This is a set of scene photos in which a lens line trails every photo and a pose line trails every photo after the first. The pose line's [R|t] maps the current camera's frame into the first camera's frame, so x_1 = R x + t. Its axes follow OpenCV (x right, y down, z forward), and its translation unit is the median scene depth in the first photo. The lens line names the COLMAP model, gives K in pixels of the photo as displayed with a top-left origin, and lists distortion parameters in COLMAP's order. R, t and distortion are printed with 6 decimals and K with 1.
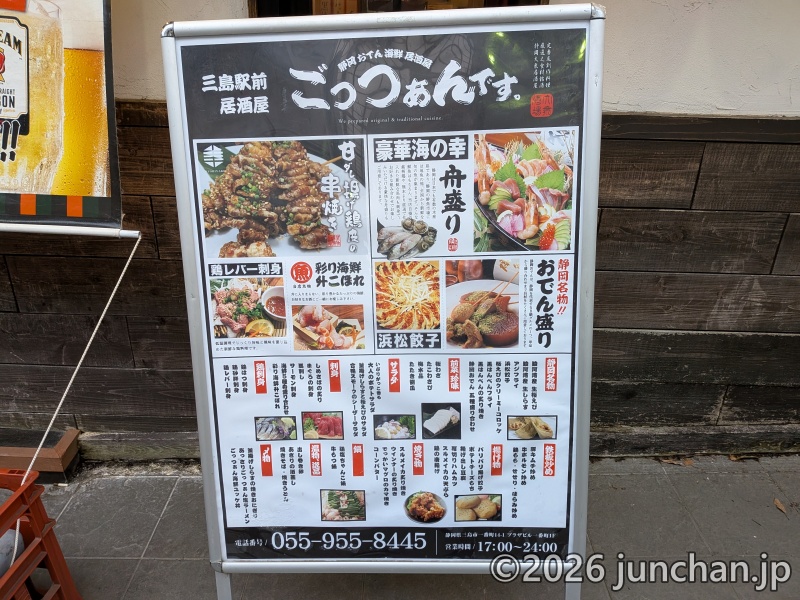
lens RADIAL K [[572.1, 0, 384.3], [0, 572.1, 297.4], [0, 0, 1]] dist [0.029673, -0.048583]
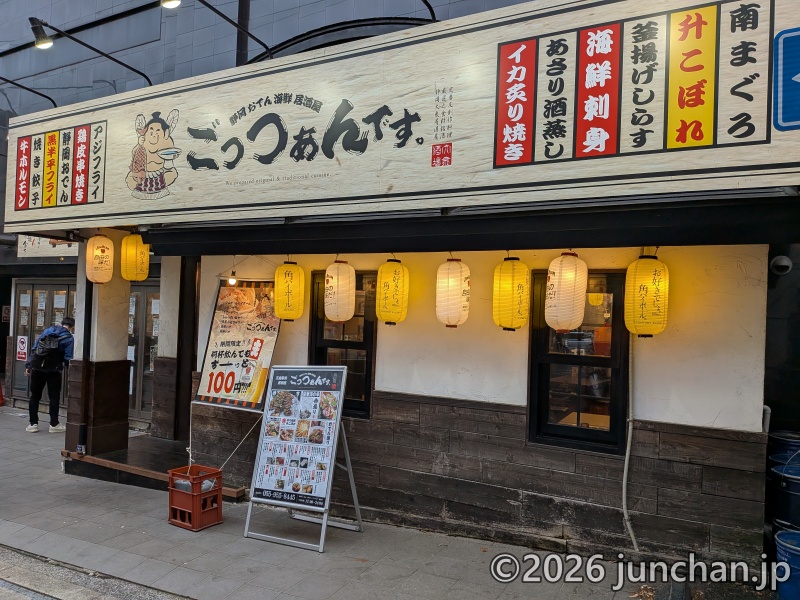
lens RADIAL K [[572.1, 0, 403.8], [0, 572.1, 296.9], [0, 0, 1]] dist [0.029673, -0.048583]
pose [[0.890559, -0.011619, -0.454719, 2.573009], [-0.204713, 0.882474, -0.423476, 0.758573], [0.406198, 0.470218, 0.783517, -2.383958]]
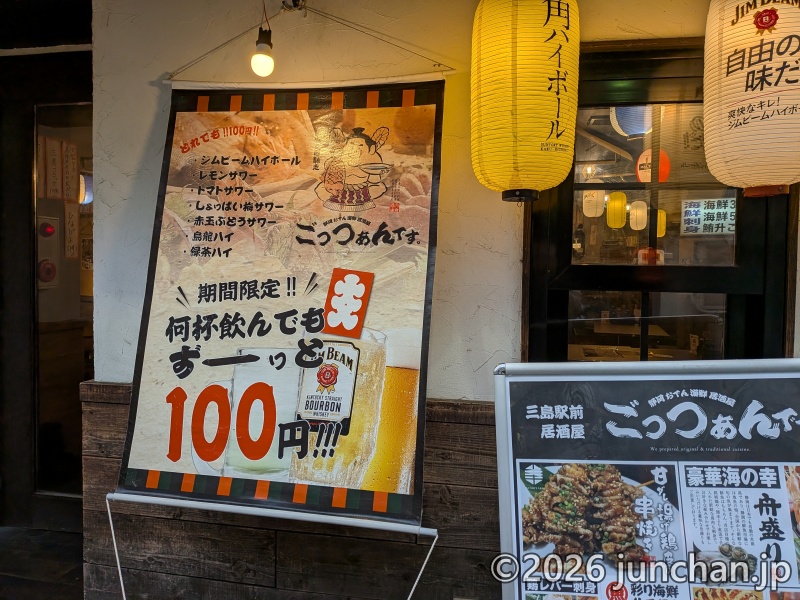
lens RADIAL K [[572.1, 0, 413.9], [0, 572.1, 273.2], [0, 0, 1]] dist [0.029673, -0.048583]
pose [[0.987499, -0.013225, -0.157068, -0.339026], [-0.053124, 0.910249, -0.410639, -0.125585], [0.148402, 0.413849, 0.898168, -0.217352]]
